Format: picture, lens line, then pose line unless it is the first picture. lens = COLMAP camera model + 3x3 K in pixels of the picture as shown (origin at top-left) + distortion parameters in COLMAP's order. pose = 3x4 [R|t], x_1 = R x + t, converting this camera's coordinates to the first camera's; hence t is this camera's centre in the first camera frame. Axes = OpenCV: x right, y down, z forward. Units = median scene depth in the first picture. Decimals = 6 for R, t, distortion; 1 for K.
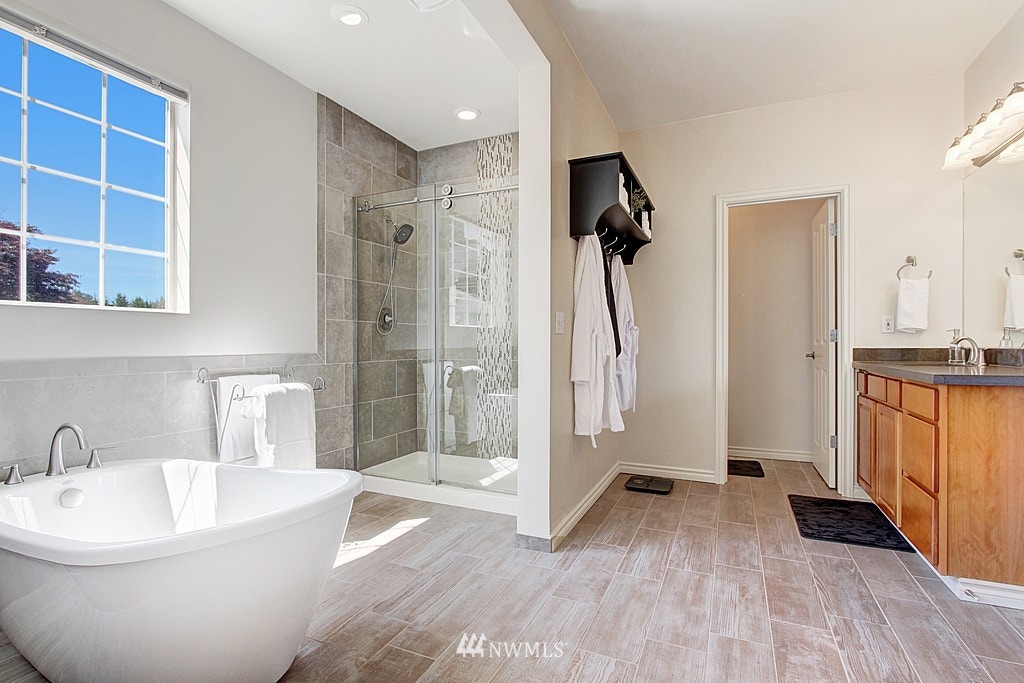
lens RADIAL K [[491.2, 0, 512.0], [0, 491.2, 341.5], [0, 0, 1]] dist [-0.000200, -0.000193]
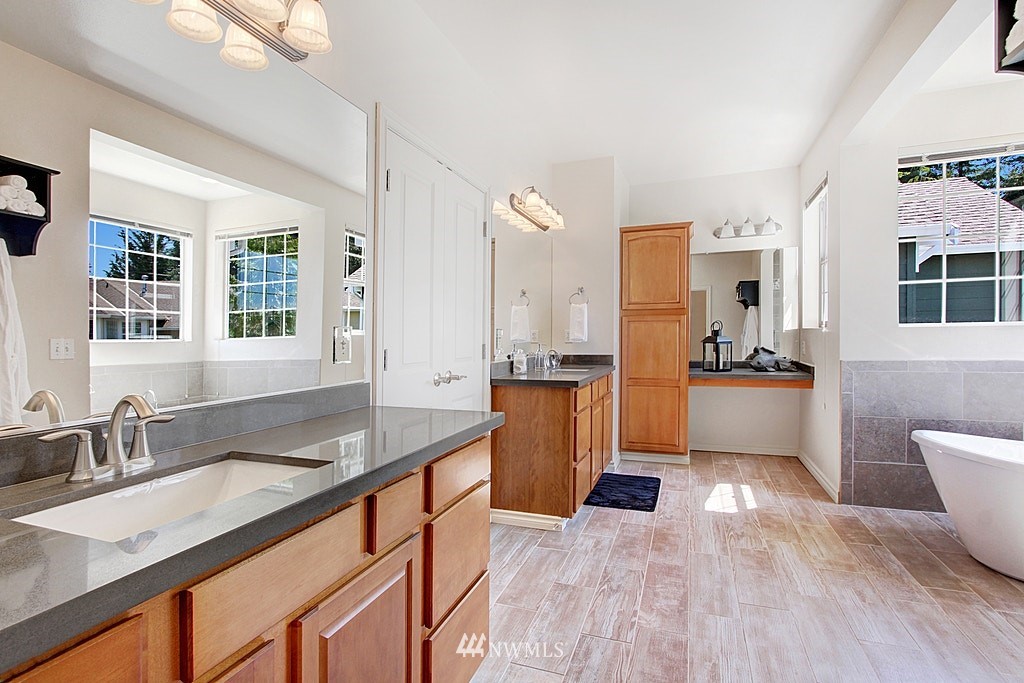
lens RADIAL K [[479.9, 0, 512.0], [0, 479.9, 341.5], [0, 0, 1]] dist [-0.000494, -0.000030]
pose [[-0.997734, 0.009054, -0.066668, 0.999042], [0.008491, 0.999926, 0.008726, -0.072339], [0.066742, 0.008140, -0.997737, 2.065720]]
